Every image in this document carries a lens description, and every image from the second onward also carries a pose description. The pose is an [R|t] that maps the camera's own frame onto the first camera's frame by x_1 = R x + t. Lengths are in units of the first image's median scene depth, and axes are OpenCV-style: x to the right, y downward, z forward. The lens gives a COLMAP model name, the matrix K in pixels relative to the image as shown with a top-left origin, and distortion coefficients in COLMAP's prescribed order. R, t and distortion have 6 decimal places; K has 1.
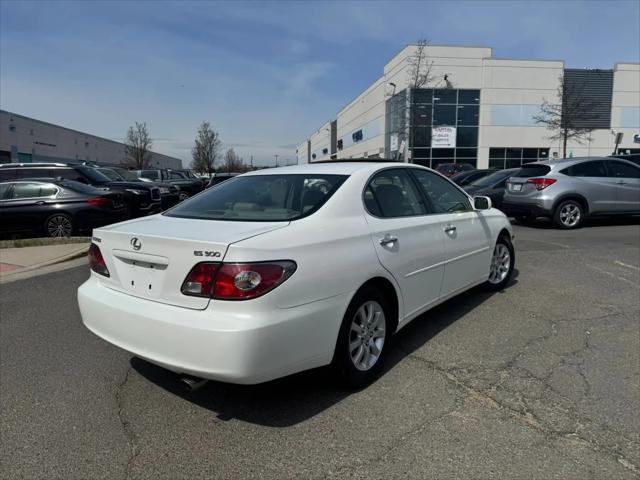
lens RADIAL K [[442.6, 0, 317.8], [0, 442.6, 236.9], [0, 0, 1]] dist [0.076155, -0.106021]
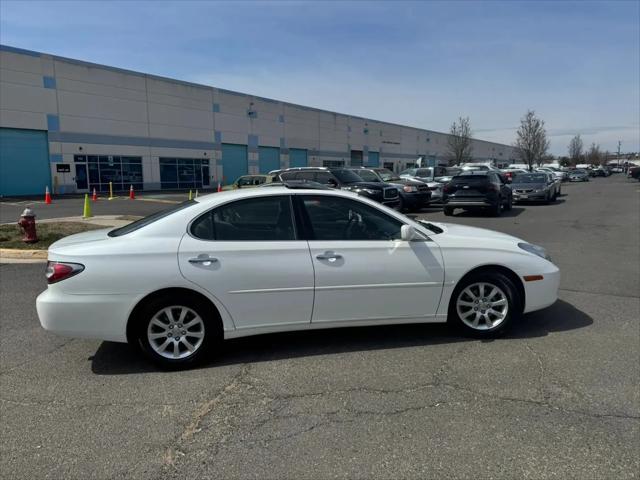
lens RADIAL K [[440.3, 0, 321.8], [0, 440.3, 238.9], [0, 0, 1]] dist [0.106520, -0.175184]
pose [[0.742498, 0.097883, -0.662658, 0.703922], [-0.081332, 0.995120, 0.055860, -0.083796], [0.664892, 0.012419, 0.746836, 0.186831]]
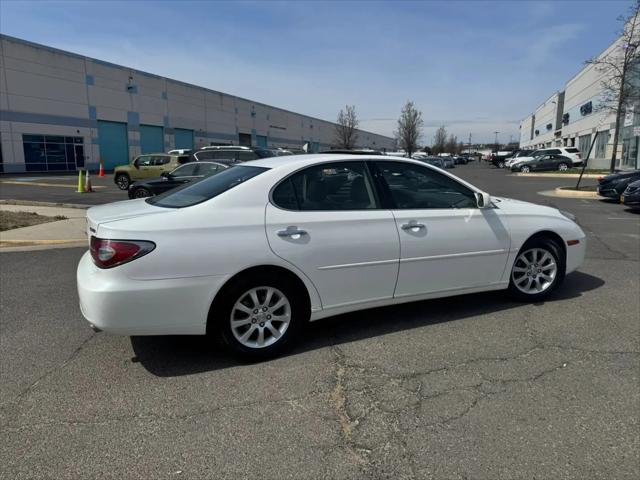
lens RADIAL K [[440.3, 0, 321.8], [0, 440.3, 238.9], [0, 0, 1]] dist [0.106520, -0.175184]
pose [[0.893853, 0.091170, -0.438993, 0.402572], [-0.068700, 0.995396, 0.066839, -0.030196], [0.443065, -0.029586, 0.896001, 0.056328]]
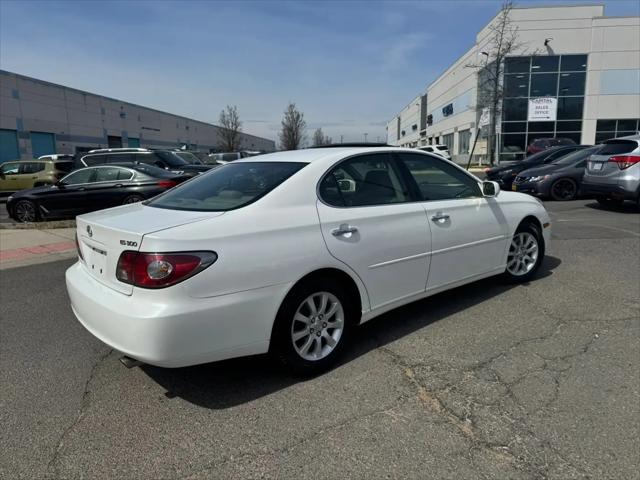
lens RADIAL K [[444.7, 0, 319.4], [0, 444.7, 237.5], [0, 0, 1]] dist [0.046109, -0.056074]
pose [[0.980220, 0.020079, -0.196891, 0.174560], [-0.010720, 0.998766, 0.048484, -0.013730], [0.197622, -0.045414, 0.979226, 0.021603]]
